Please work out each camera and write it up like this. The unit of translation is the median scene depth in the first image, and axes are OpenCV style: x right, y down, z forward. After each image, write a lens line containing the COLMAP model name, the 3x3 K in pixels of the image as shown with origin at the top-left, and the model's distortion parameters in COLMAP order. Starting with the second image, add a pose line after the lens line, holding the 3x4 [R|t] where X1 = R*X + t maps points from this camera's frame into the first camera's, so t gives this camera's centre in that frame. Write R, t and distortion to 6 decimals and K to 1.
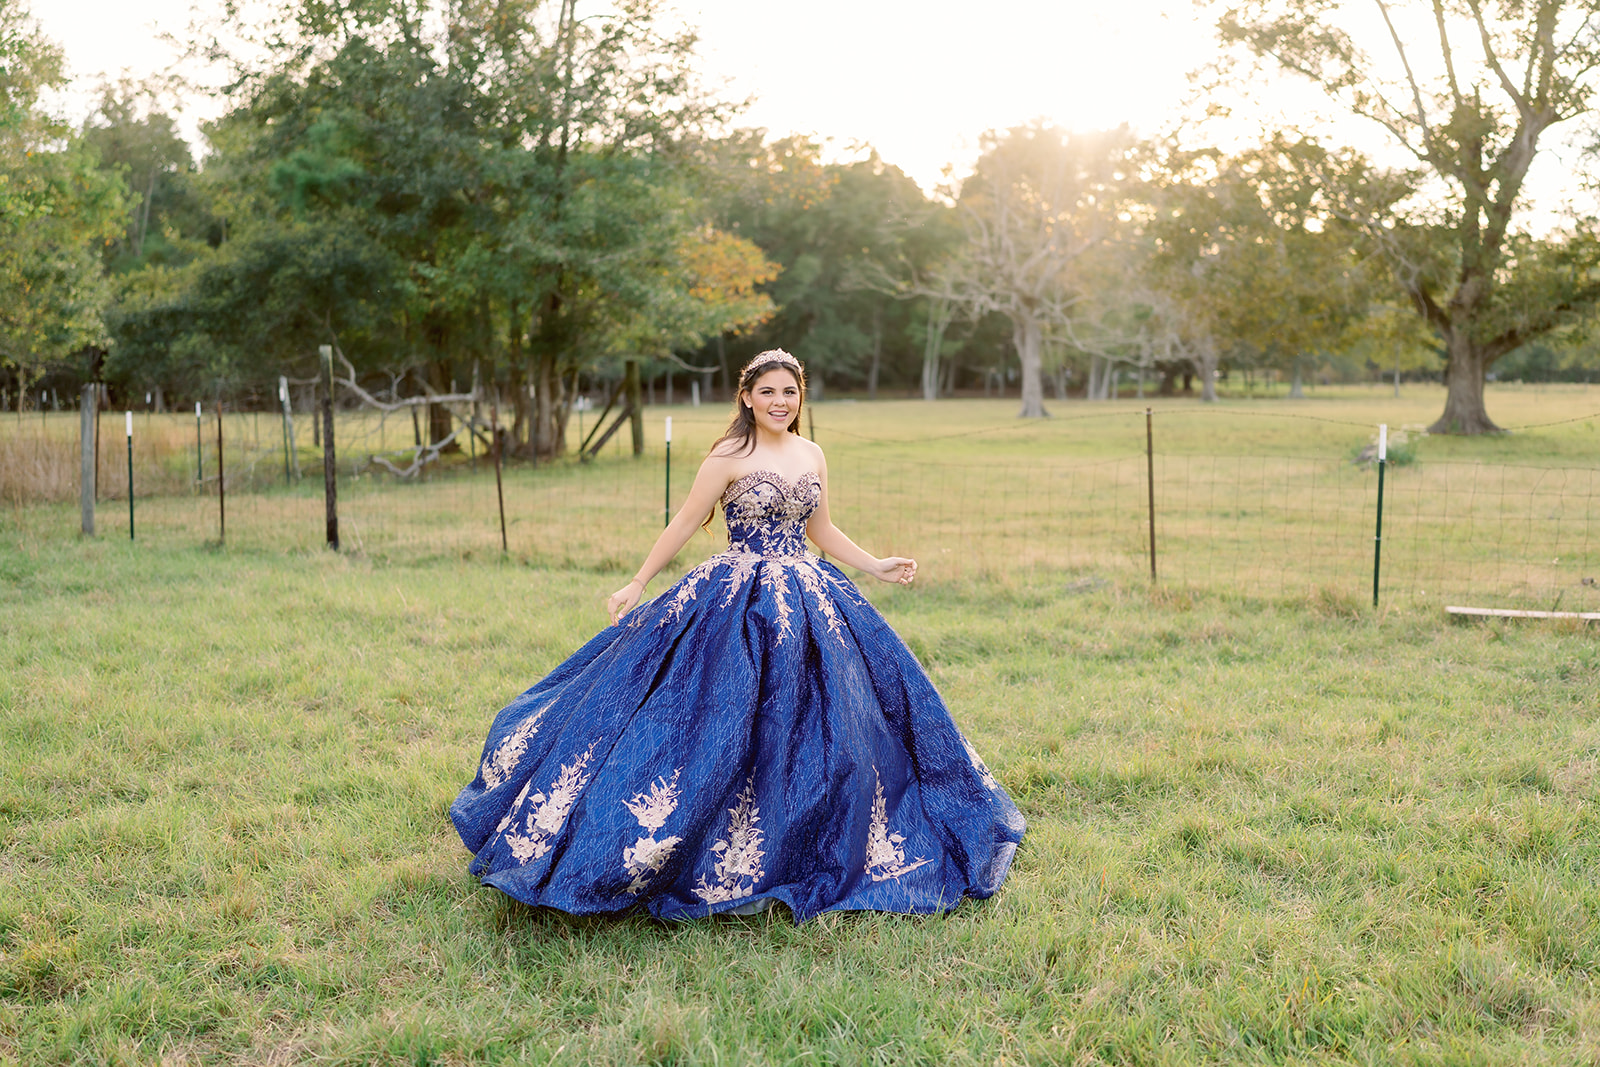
lens RADIAL K [[1758.6, 0, 770.2], [0, 1758.6, 551.2], [0, 0, 1]] dist [0.020883, 0.000000]
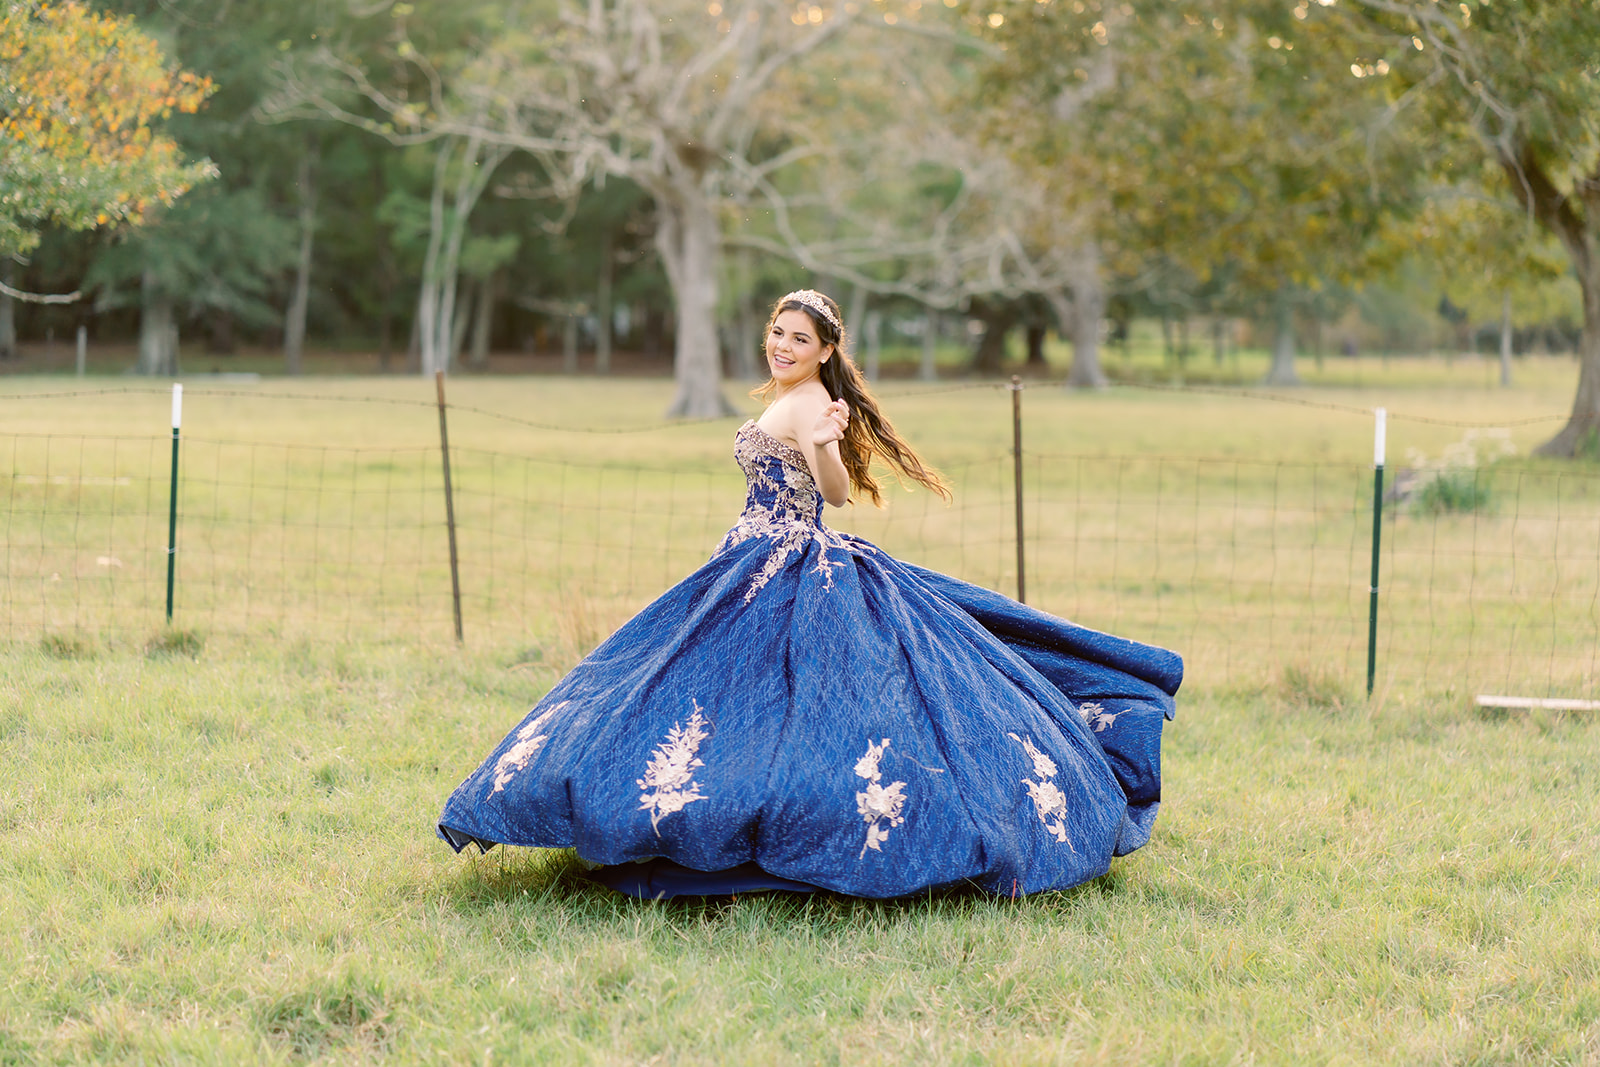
lens RADIAL K [[4226.4, 0, 773.4], [0, 4226.4, 496.9], [0, 0, 1]] dist [0.351576, 0.000000]
pose [[0.985521, 0.009693, 0.169274, -0.028504], [0.000037, 0.998352, -0.057387, 0.010663], [-0.169552, 0.056562, 0.983897, -0.105887]]
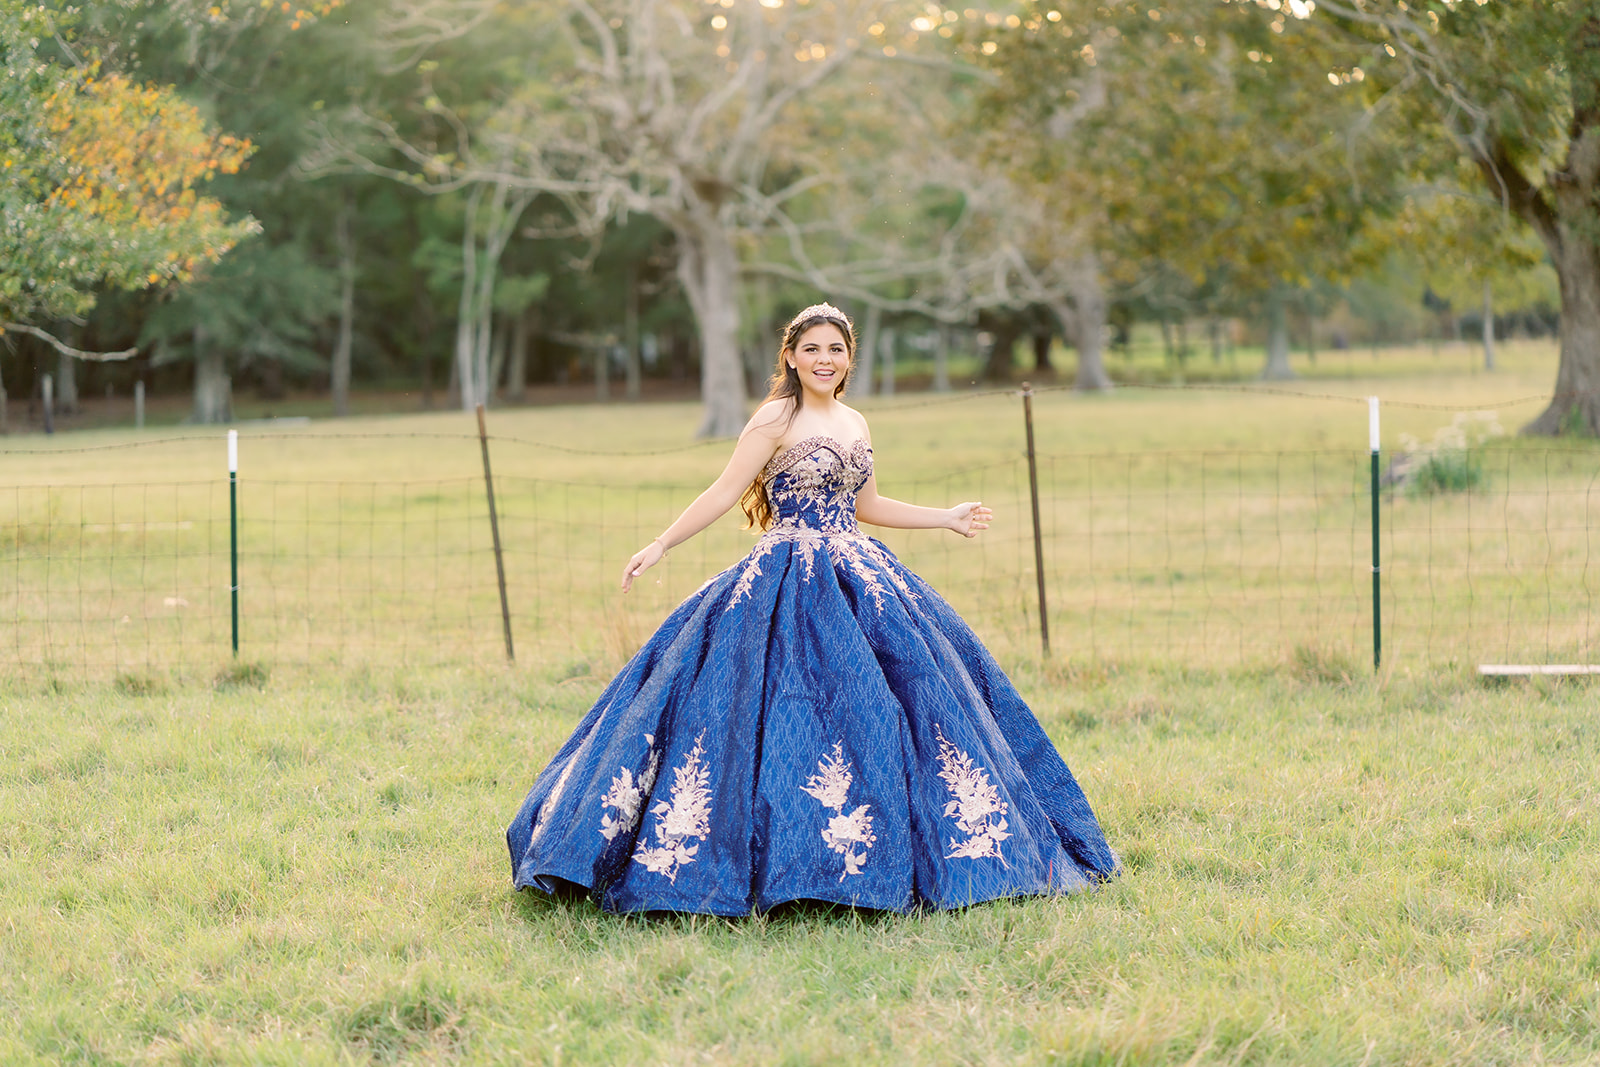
lens RADIAL K [[4226.4, 0, 758.8], [0, 4226.4, 441.7], [0, 0, 1]] dist [0.351576, 0.000000]
pose [[0.985691, -0.035698, 0.164740, -0.037136], [0.048686, 0.995957, -0.075488, 0.013697], [-0.161379, 0.082428, 0.983444, -0.137622]]
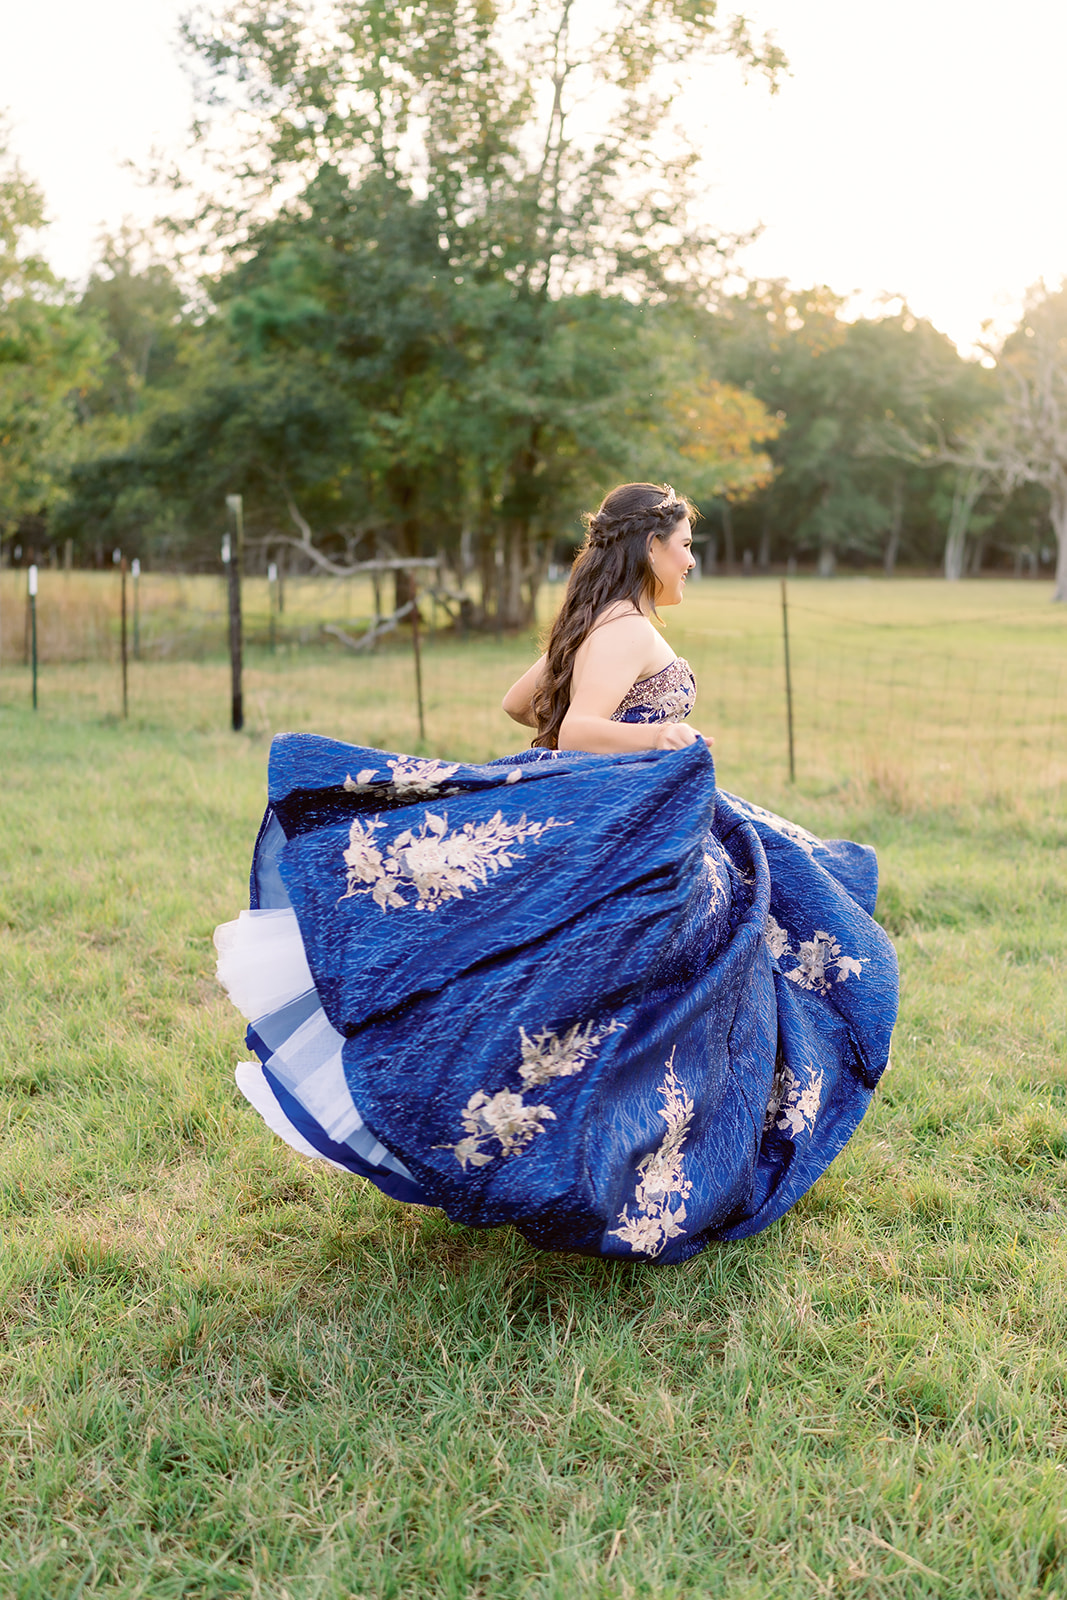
lens RADIAL K [[1889.4, 0, 514.3], [0, 1889.4, 817.4], [0, 0, 1]] dist [0.023986, 0.000000]
pose [[0.990452, 0.043018, -0.130975, 0.005259], [-0.037360, 0.998272, 0.045351, -0.002140], [0.132699, -0.040025, 0.990348, 0.033716]]
